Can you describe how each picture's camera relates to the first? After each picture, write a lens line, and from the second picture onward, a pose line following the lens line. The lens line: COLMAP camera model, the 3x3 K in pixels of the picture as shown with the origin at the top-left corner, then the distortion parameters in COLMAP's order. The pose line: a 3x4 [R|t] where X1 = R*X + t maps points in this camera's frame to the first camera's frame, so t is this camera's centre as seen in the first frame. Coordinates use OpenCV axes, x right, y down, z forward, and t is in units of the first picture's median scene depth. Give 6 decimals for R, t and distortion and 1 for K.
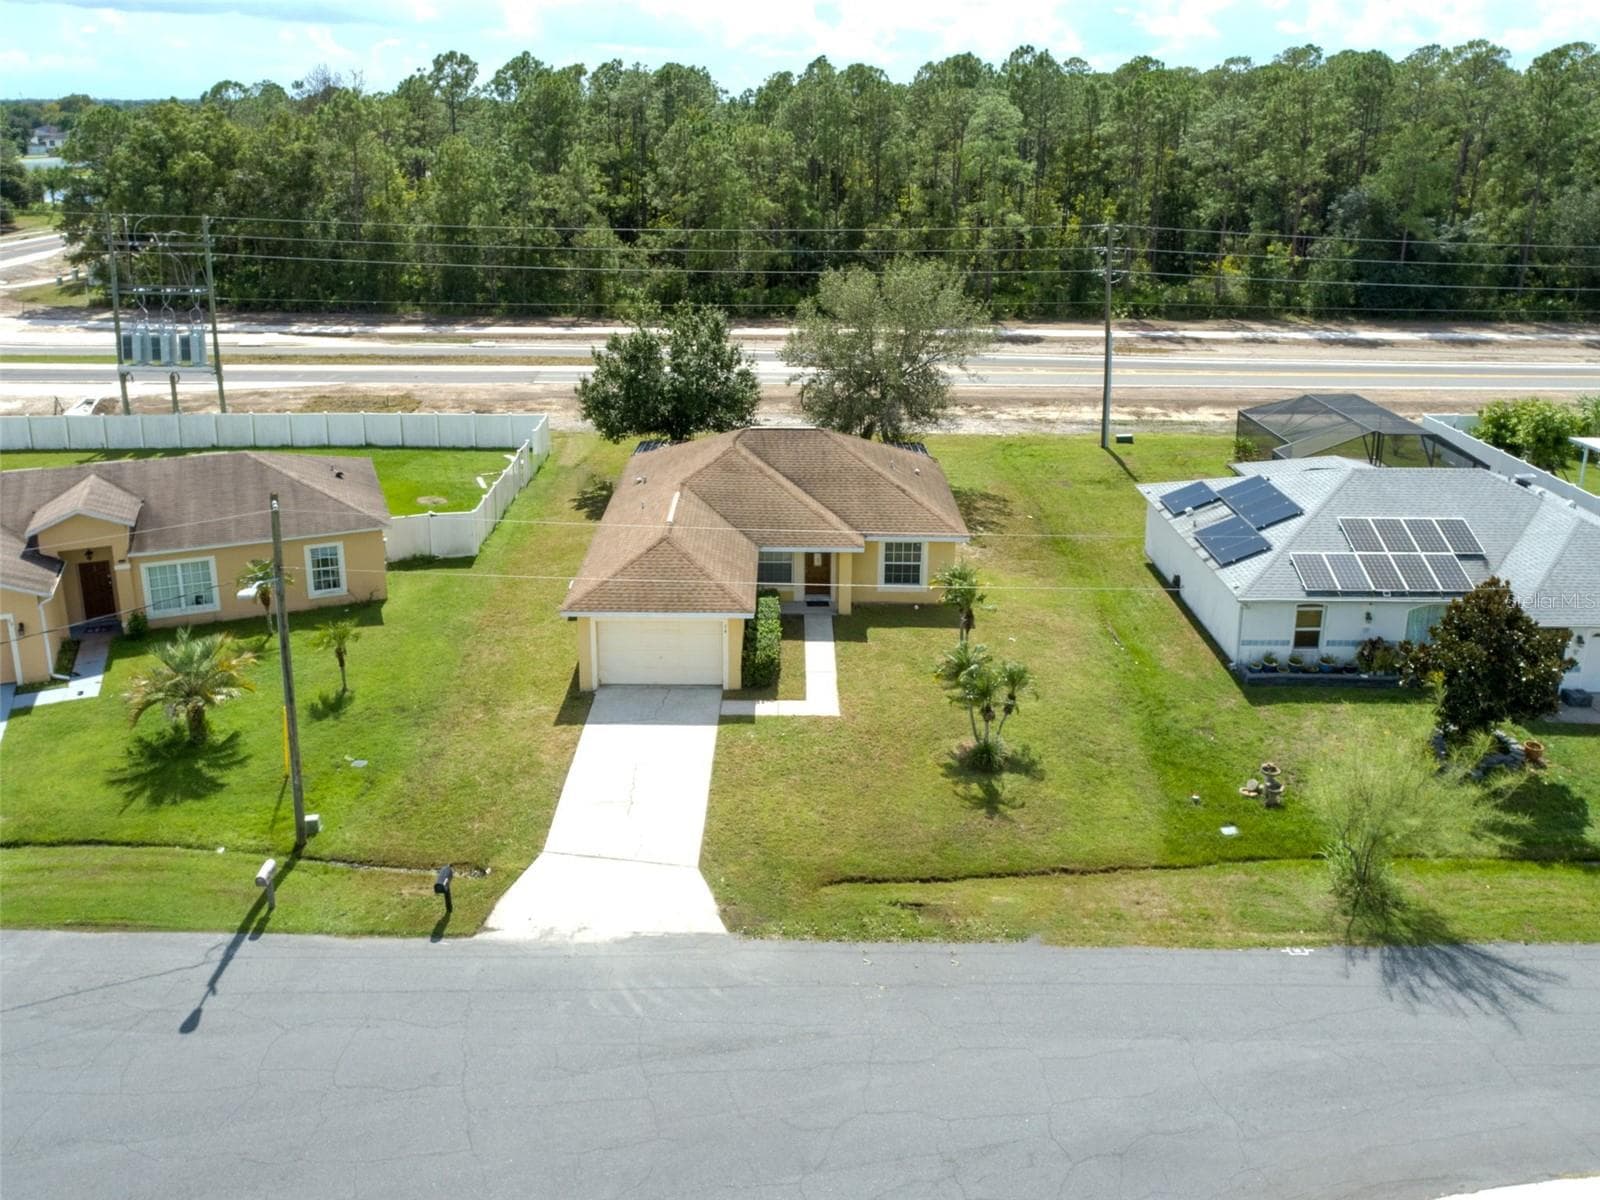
lens RADIAL K [[1278.2, 0, 792.2], [0, 1278.2, 482.2], [0, 0, 1]] dist [-0.023646, 0.002176]
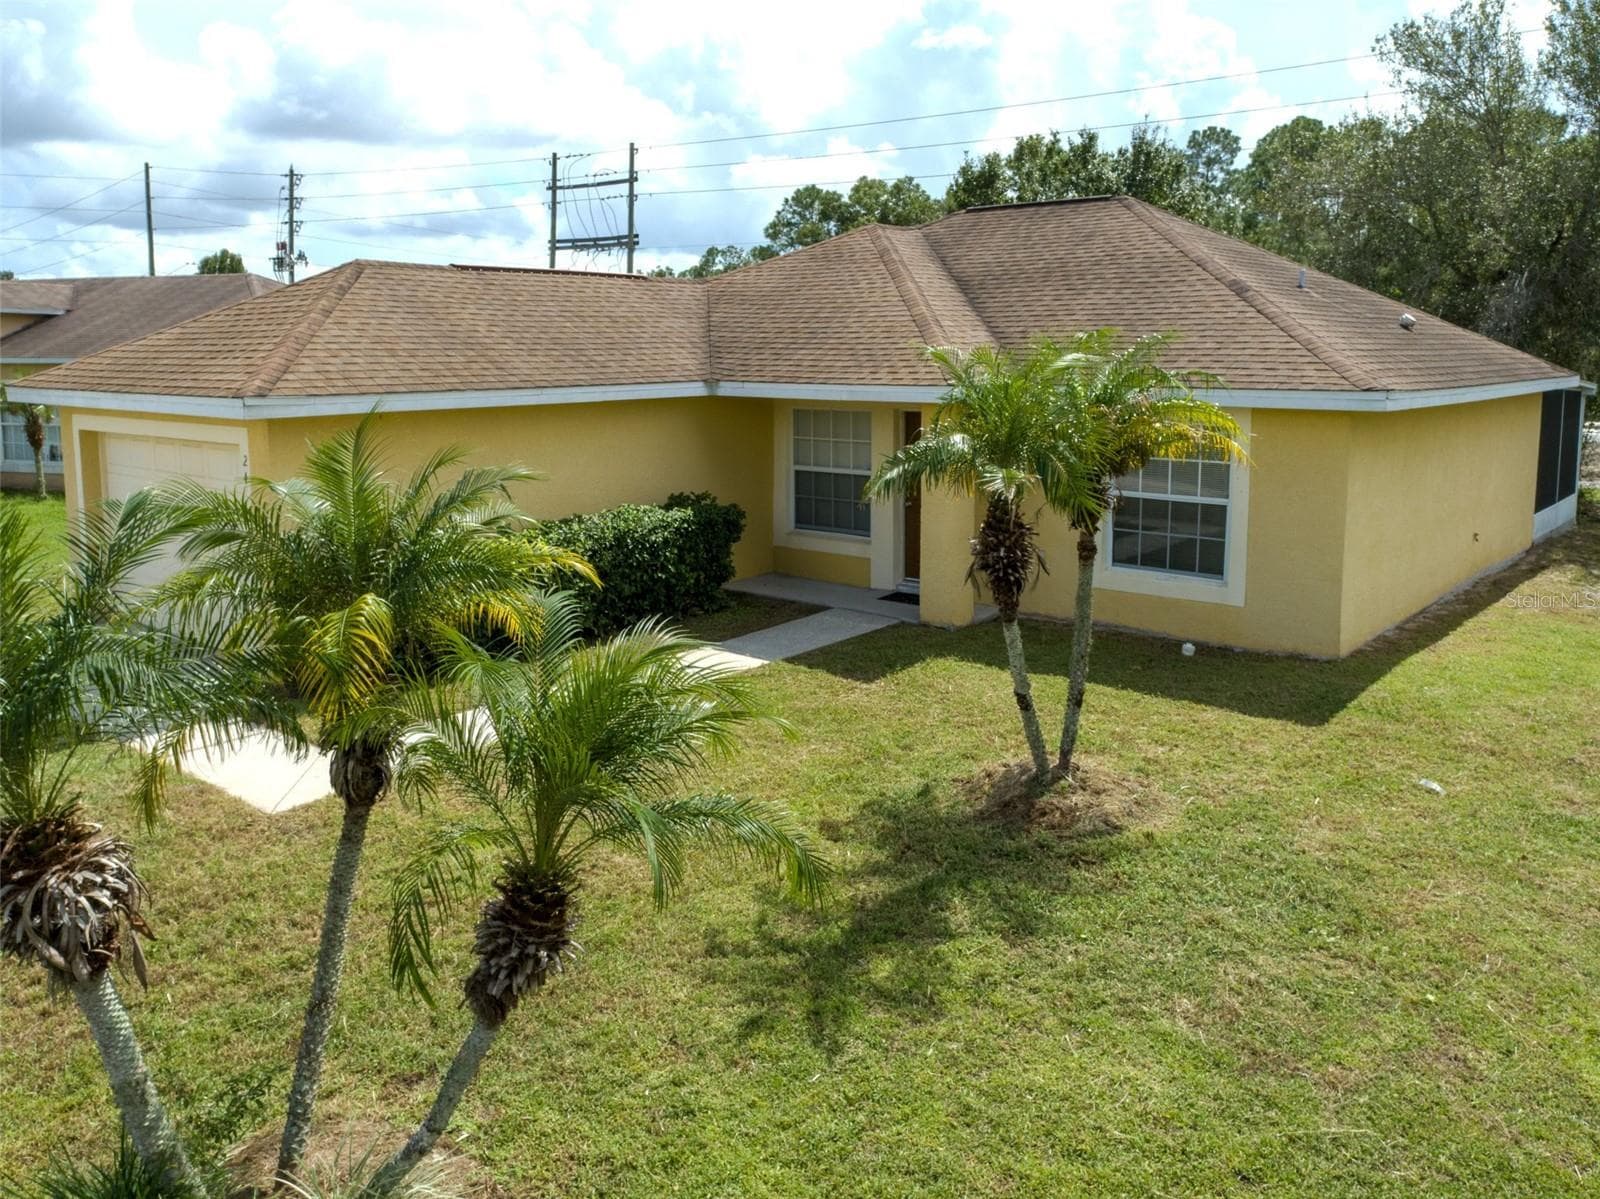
lens RADIAL K [[1278.2, 0, 792.2], [0, 1278.2, 481.7], [0, 0, 1]] dist [-0.023646, 0.002176]
pose [[0.768548, 0.058253, -0.637135, 0.270393], [-0.171137, 0.978277, -0.116992, 0.141882], [0.616479, 0.198951, 0.761822, 0.928210]]
